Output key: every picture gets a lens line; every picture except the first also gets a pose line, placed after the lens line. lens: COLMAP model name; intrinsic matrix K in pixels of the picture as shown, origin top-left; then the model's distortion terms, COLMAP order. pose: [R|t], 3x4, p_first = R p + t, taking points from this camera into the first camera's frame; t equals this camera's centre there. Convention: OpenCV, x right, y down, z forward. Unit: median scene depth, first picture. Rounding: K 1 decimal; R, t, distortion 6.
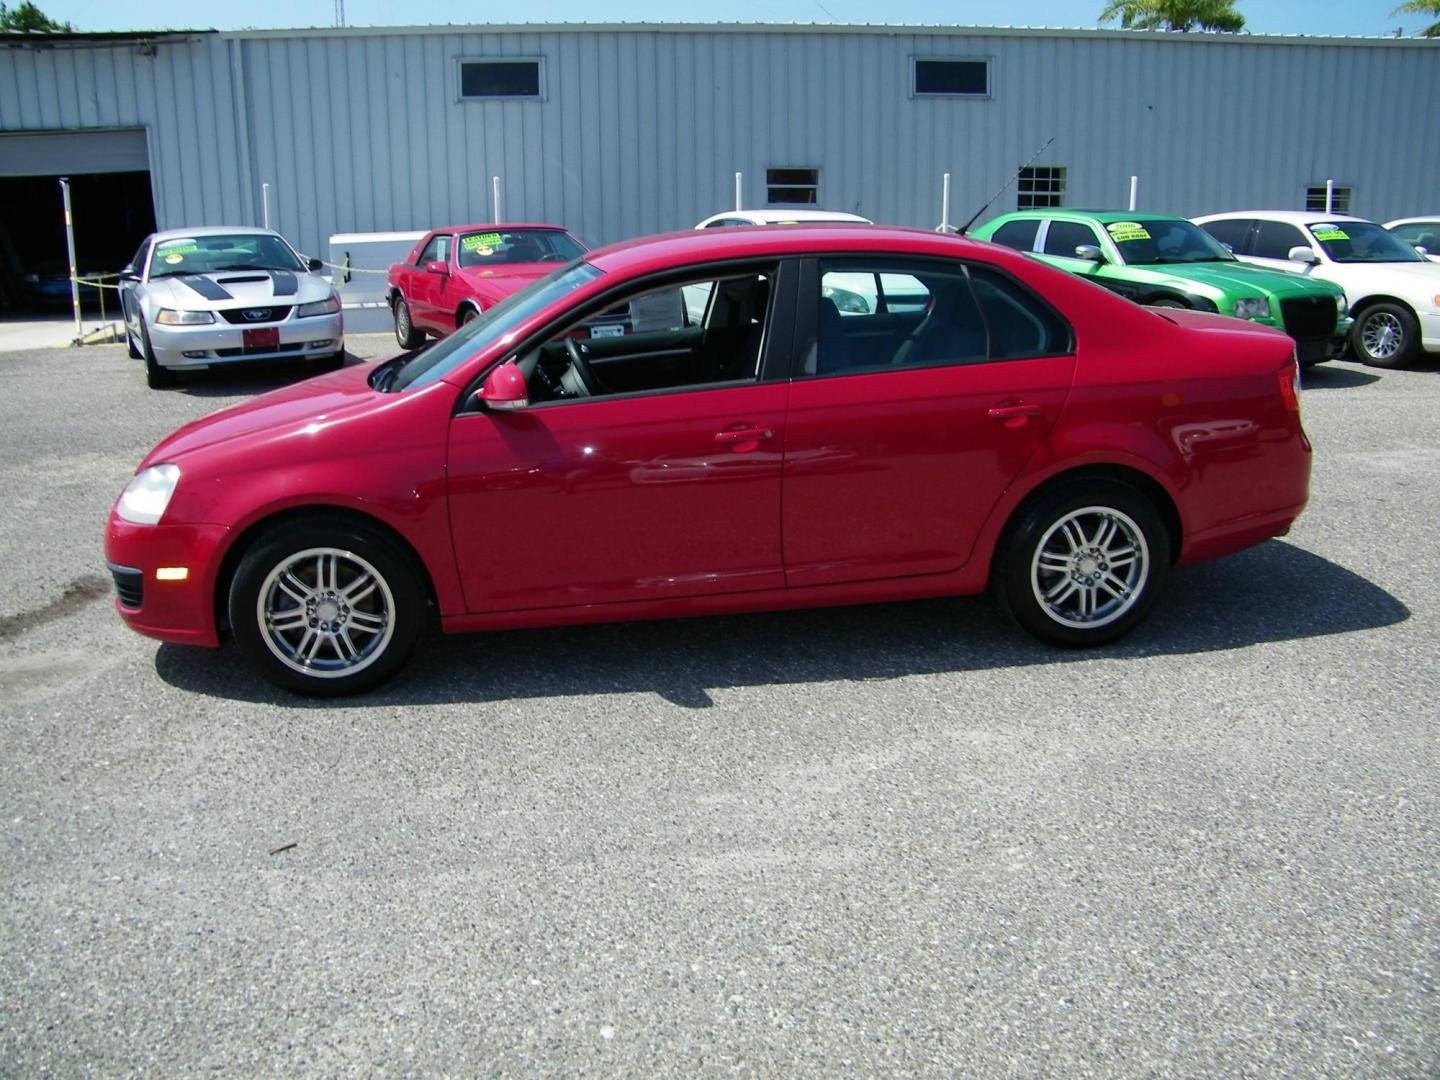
lens RADIAL K [[1231.8, 0, 710.9], [0, 1231.8, 513.3], [0, 0, 1]] dist [-0.197724, 0.175822]
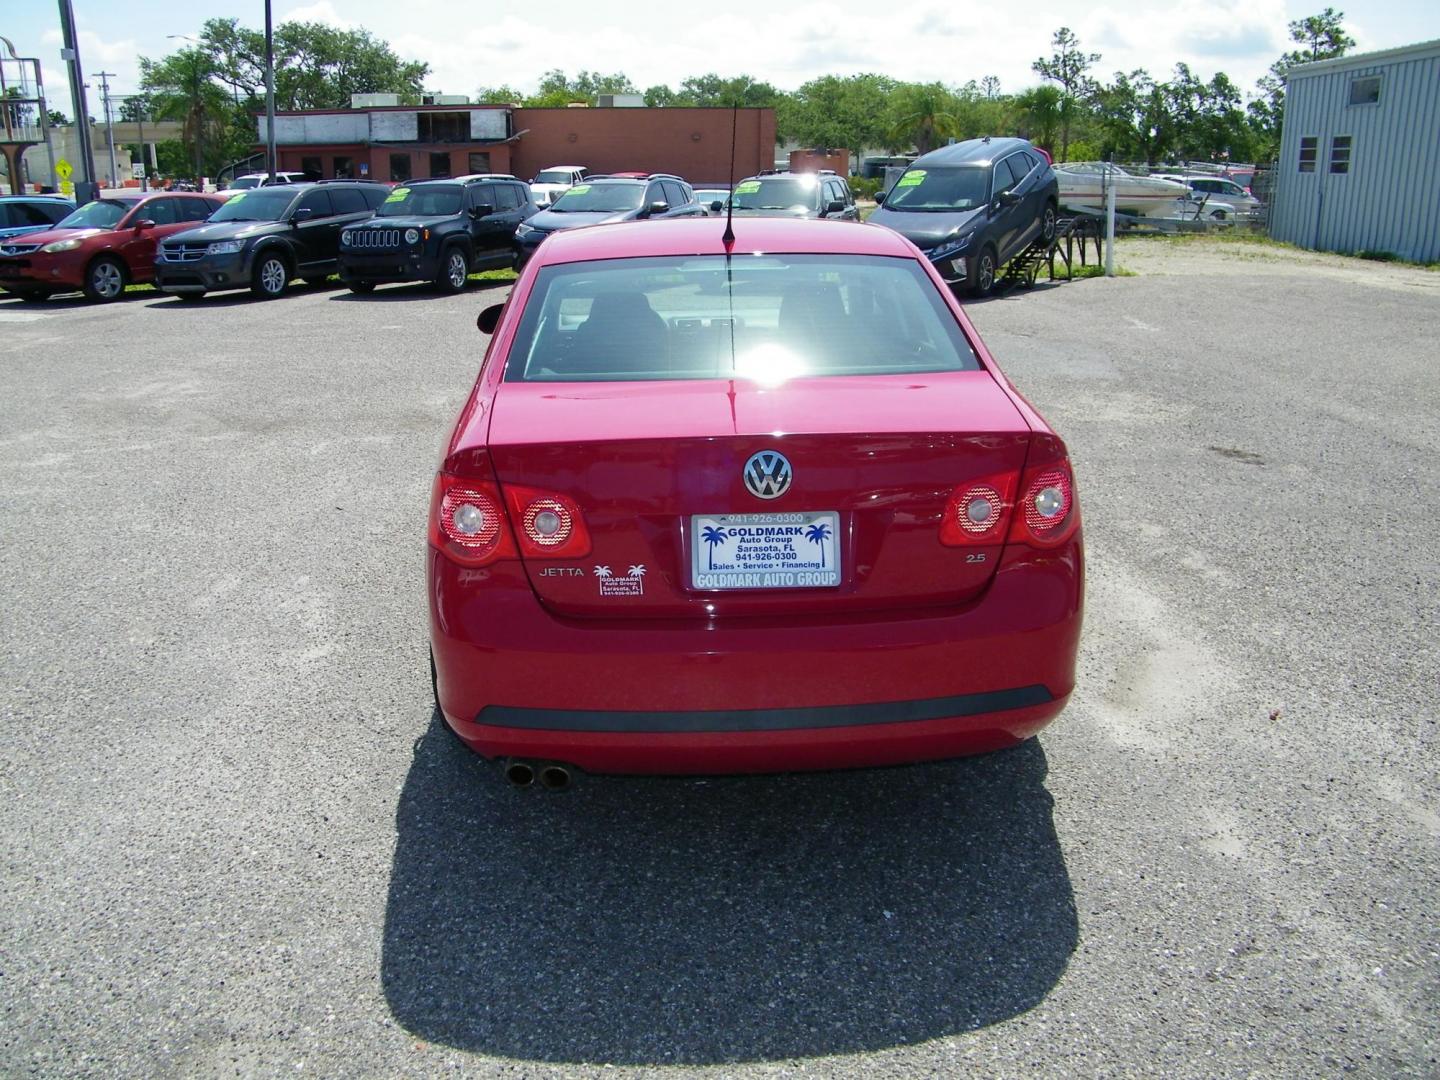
lens RADIAL K [[1231.8, 0, 710.9], [0, 1231.8, 513.3], [0, 0, 1]] dist [-0.197724, 0.175822]
pose [[-0.083096, 0.283361, -0.955406, 1.115373], [-0.240633, 0.924647, 0.295167, -0.334998], [0.967053, 0.254430, -0.008649, 1.182344]]
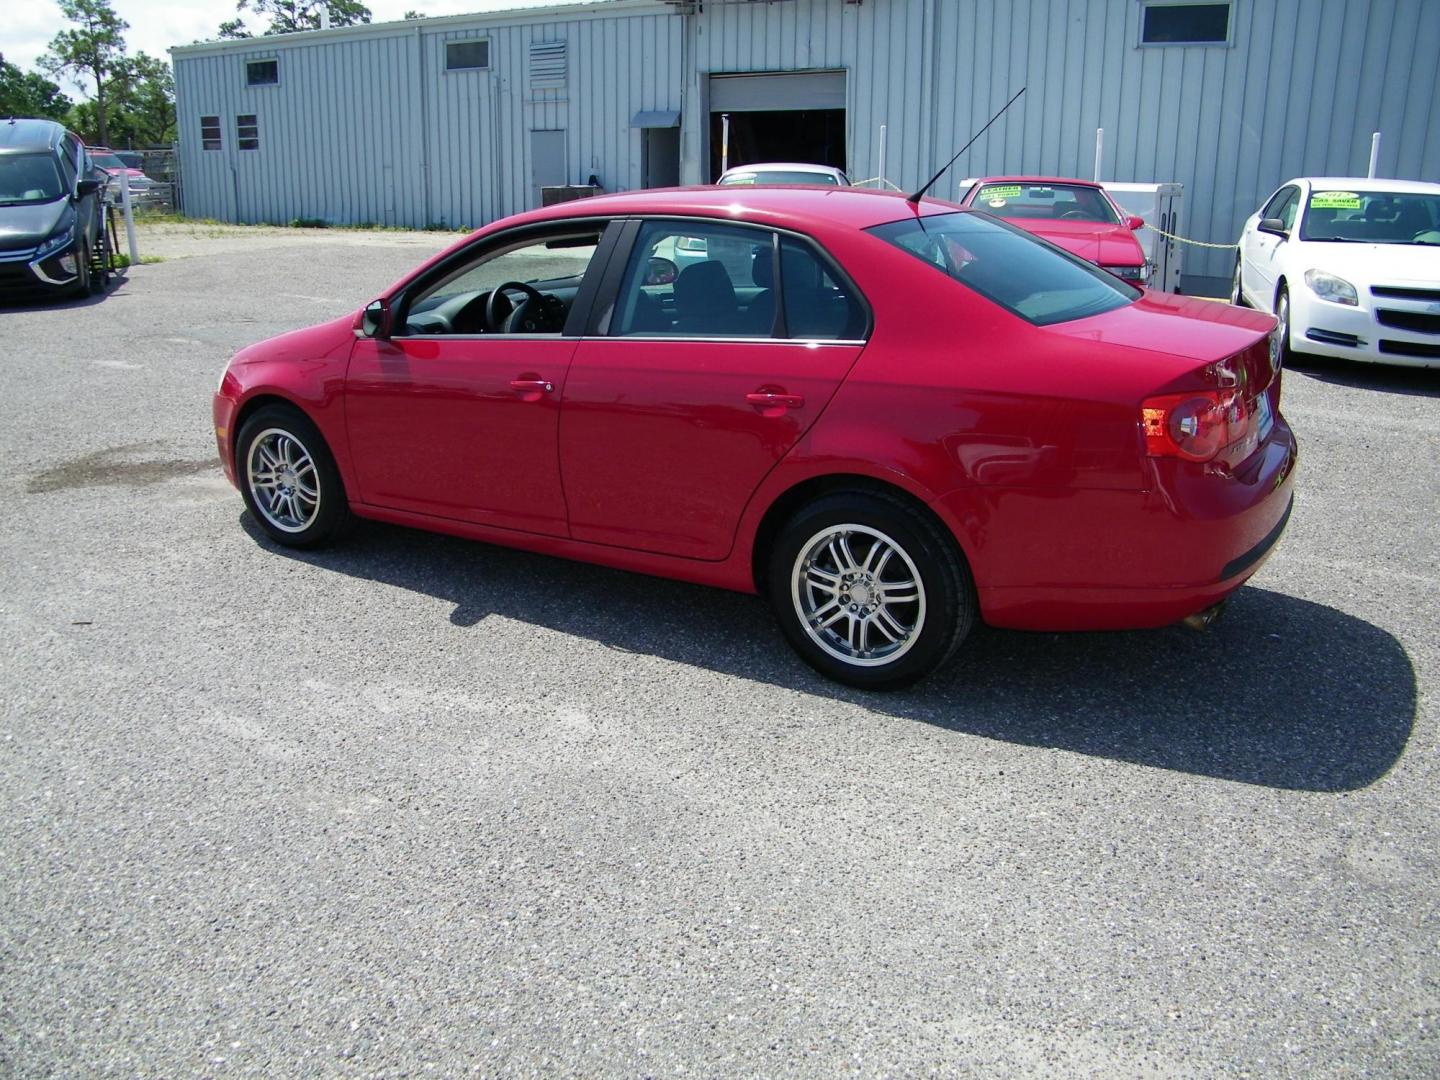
lens RADIAL K [[1231.8, 0, 710.9], [0, 1231.8, 513.3], [0, 0, 1]] dist [-0.197724, 0.175822]
pose [[0.771873, 0.196207, -0.604744, 0.758215], [-0.168598, 0.980303, 0.102863, -0.085052], [0.613015, 0.022561, 0.789749, 0.254870]]
